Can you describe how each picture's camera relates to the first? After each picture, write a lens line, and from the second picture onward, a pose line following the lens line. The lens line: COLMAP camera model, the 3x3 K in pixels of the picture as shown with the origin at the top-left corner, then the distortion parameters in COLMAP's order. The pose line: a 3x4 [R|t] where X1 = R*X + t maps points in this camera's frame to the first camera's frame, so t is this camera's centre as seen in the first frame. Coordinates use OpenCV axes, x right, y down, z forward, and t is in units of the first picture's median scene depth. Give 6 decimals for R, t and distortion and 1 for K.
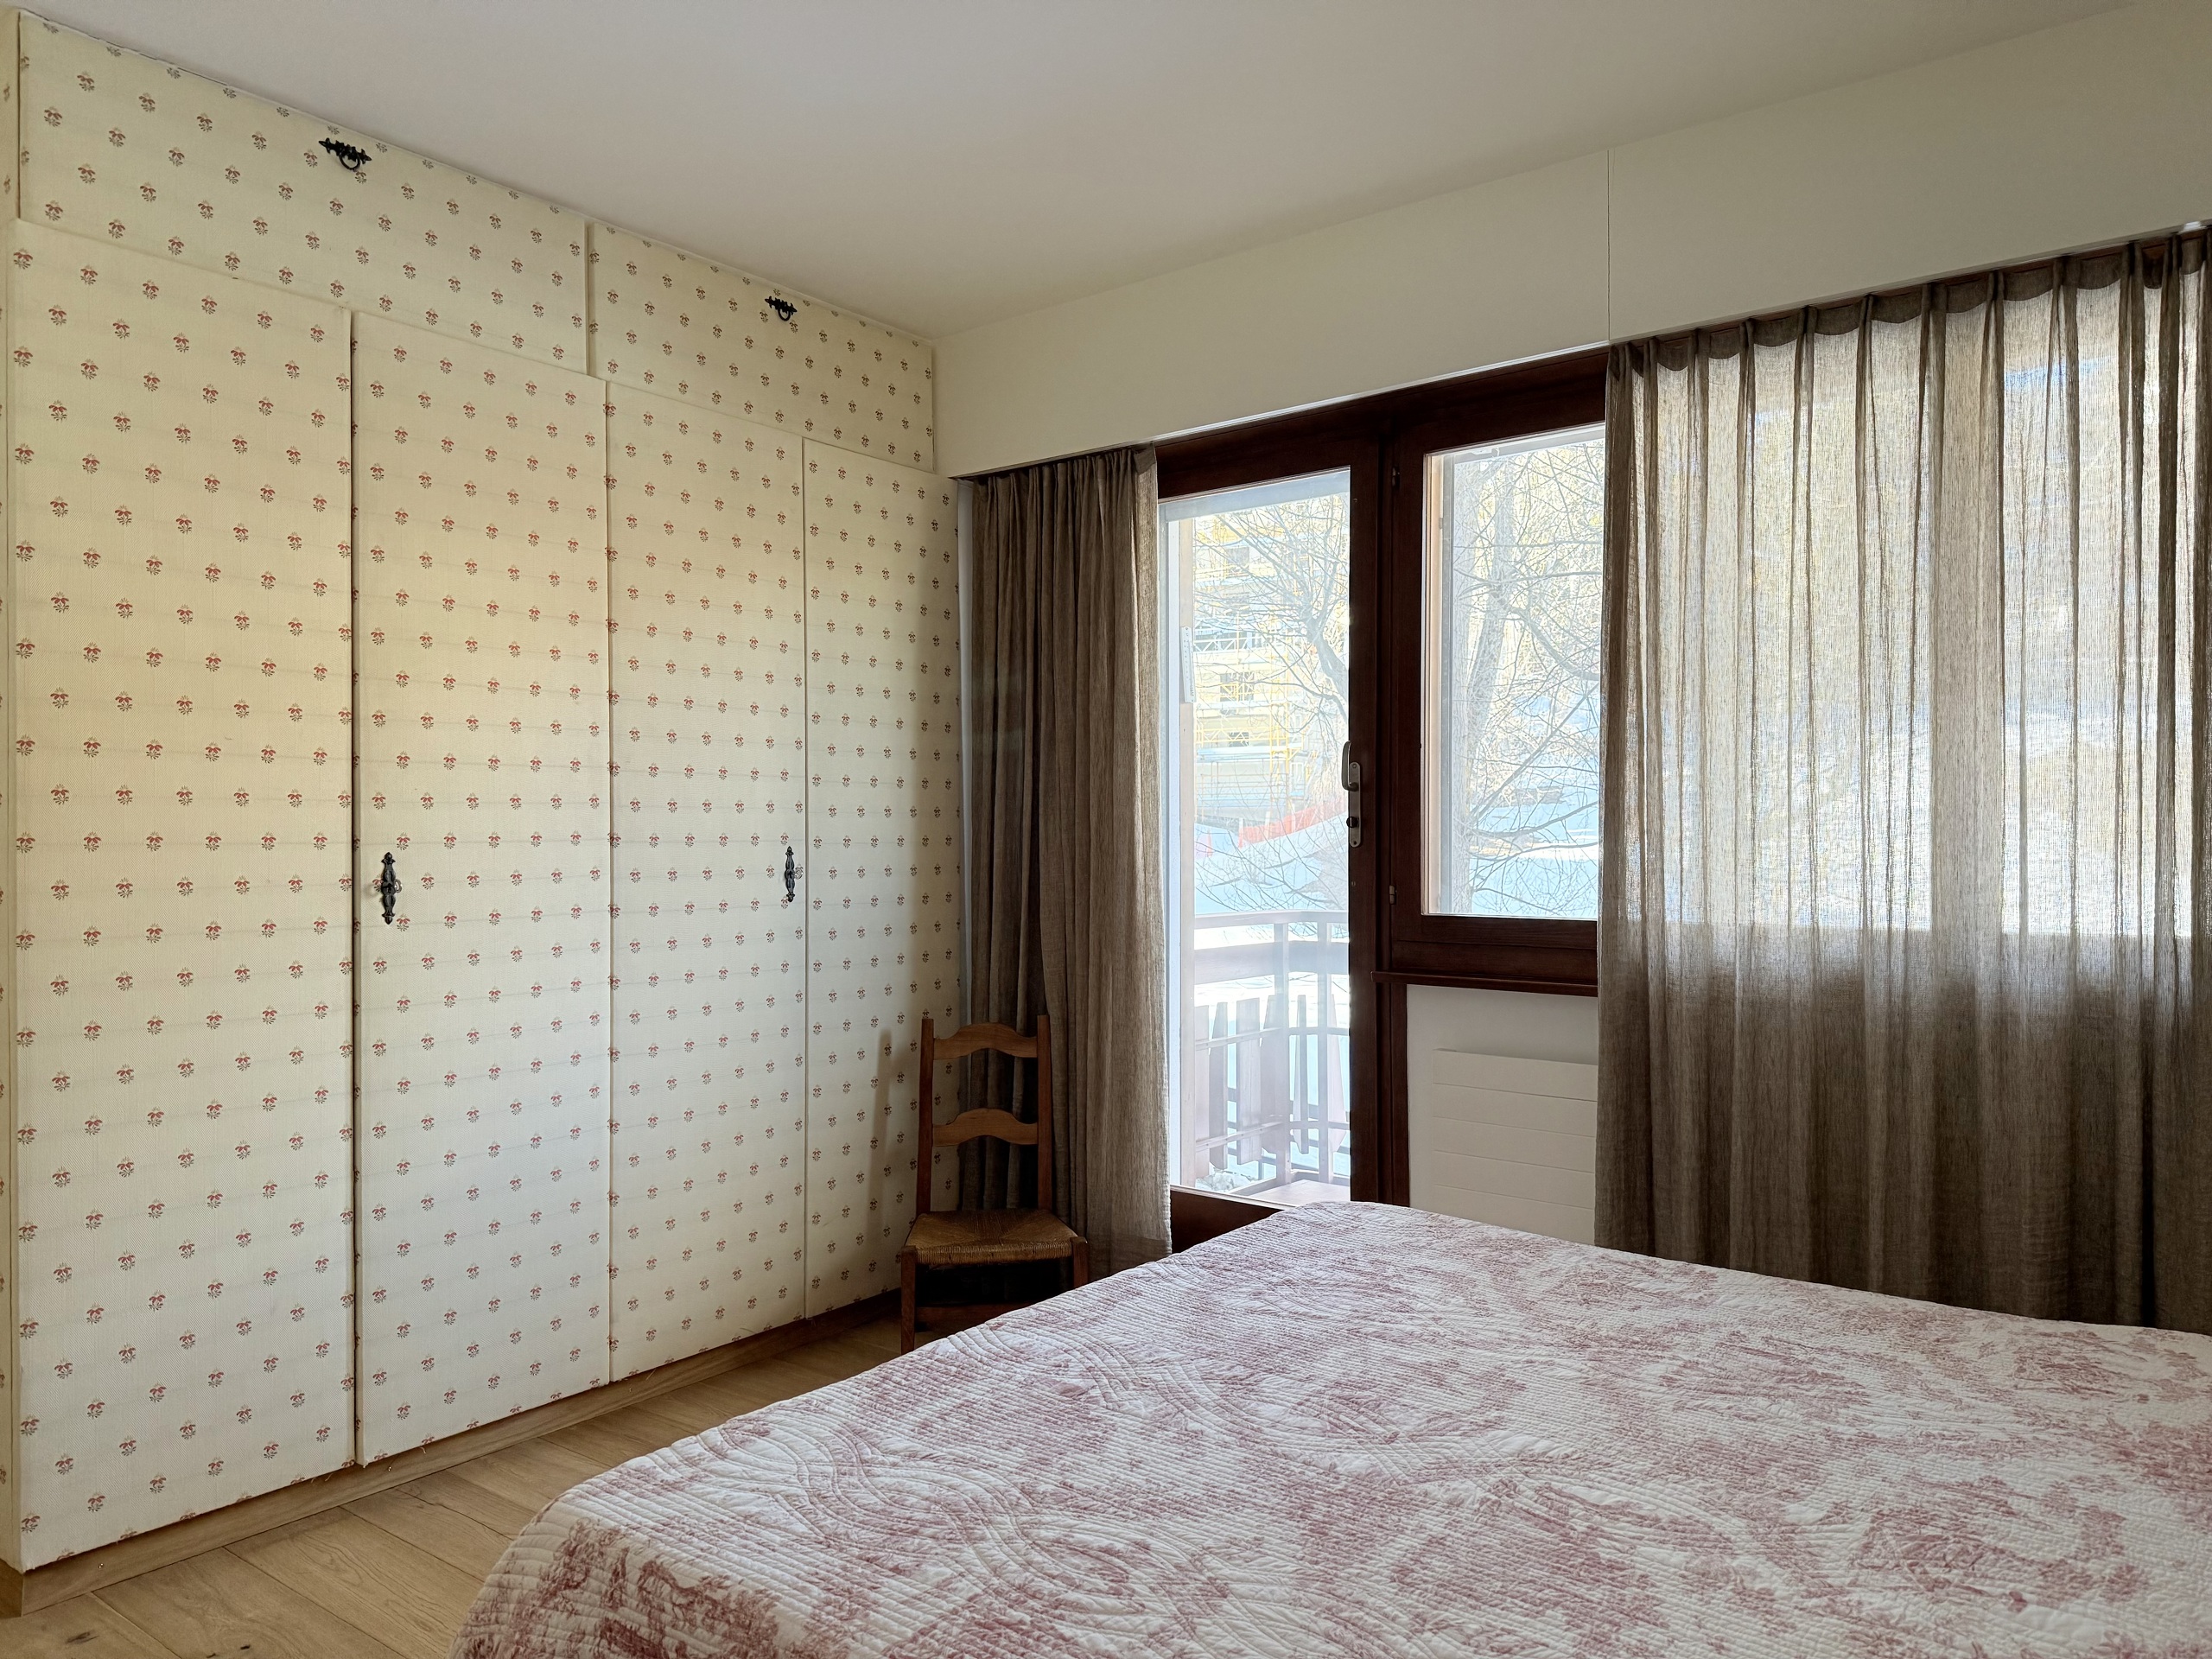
lens RADIAL K [[1561.6, 0, 1093.8], [0, 1561.6, 834.8], [0, 0, 1]] dist [0.108887, -0.138197]
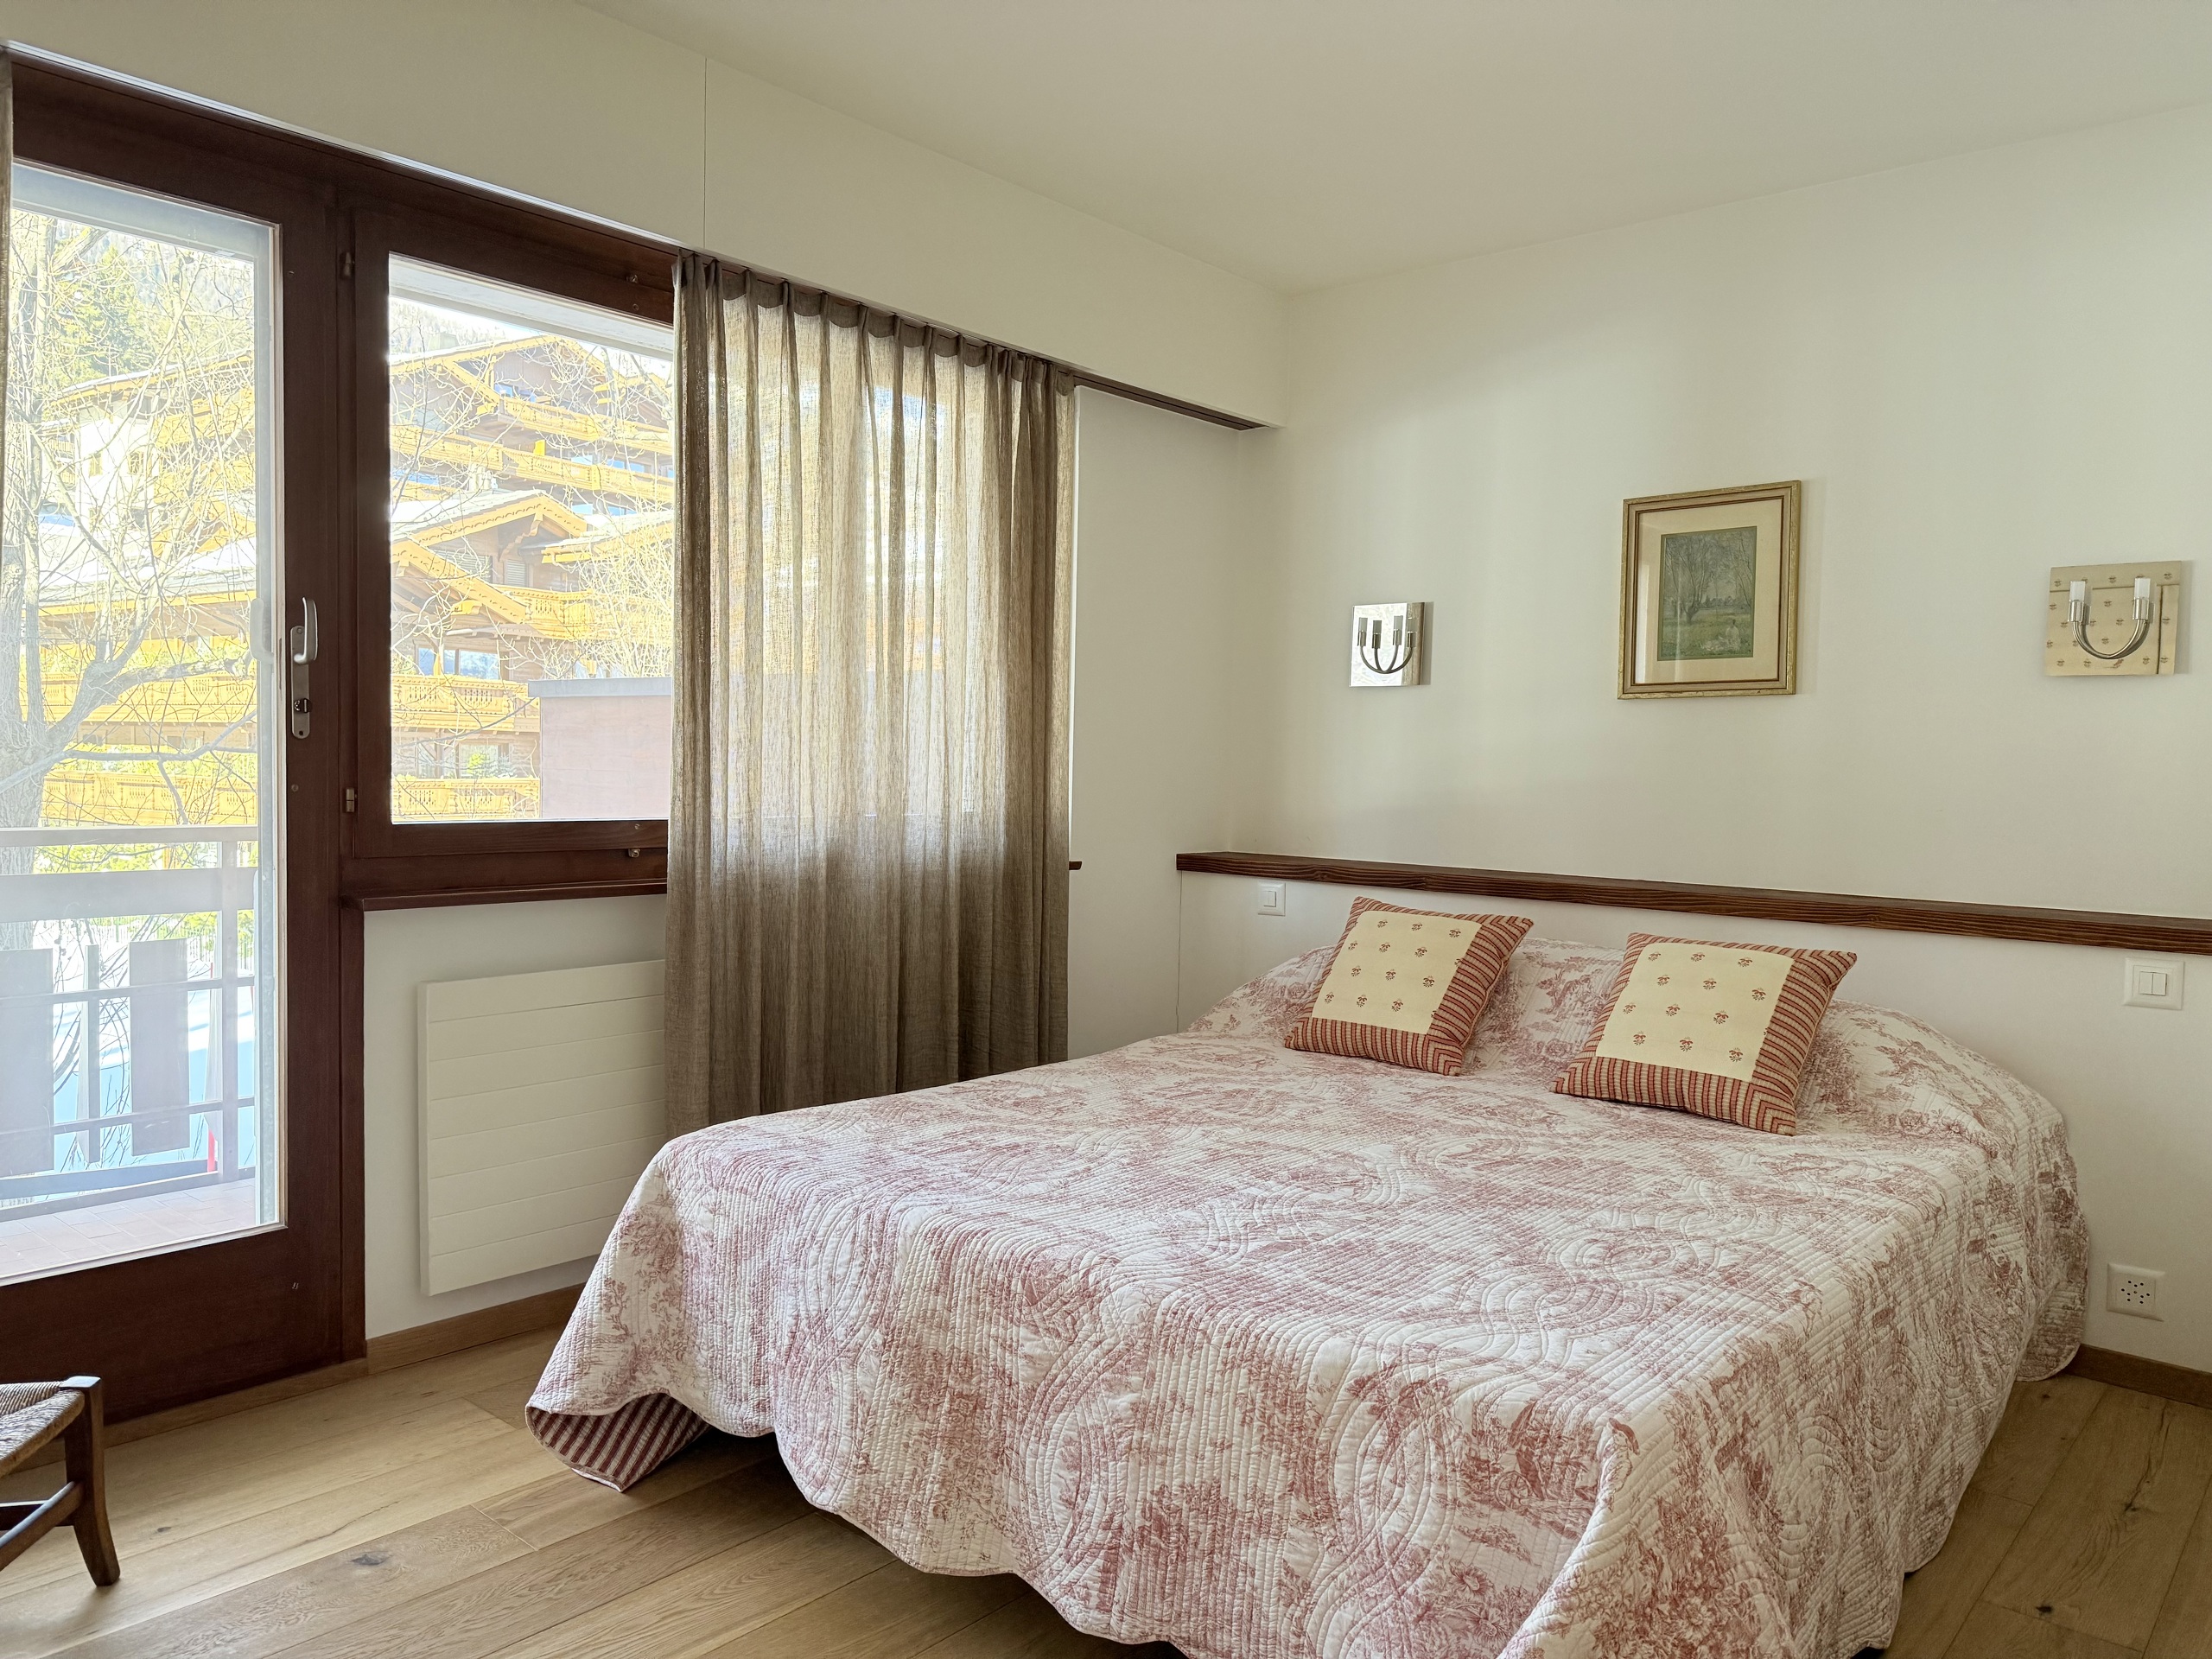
lens RADIAL K [[1549.7, 0, 1110.4], [0, 1549.7, 845.9], [0, 0, 1]] dist [0.157696, -0.235439]
pose [[0.044334, -0.053618, 0.997577, -1.060232], [-0.026245, 0.998152, 0.054815, 0.012554], [-0.998672, -0.028612, 0.042845, 1.038647]]
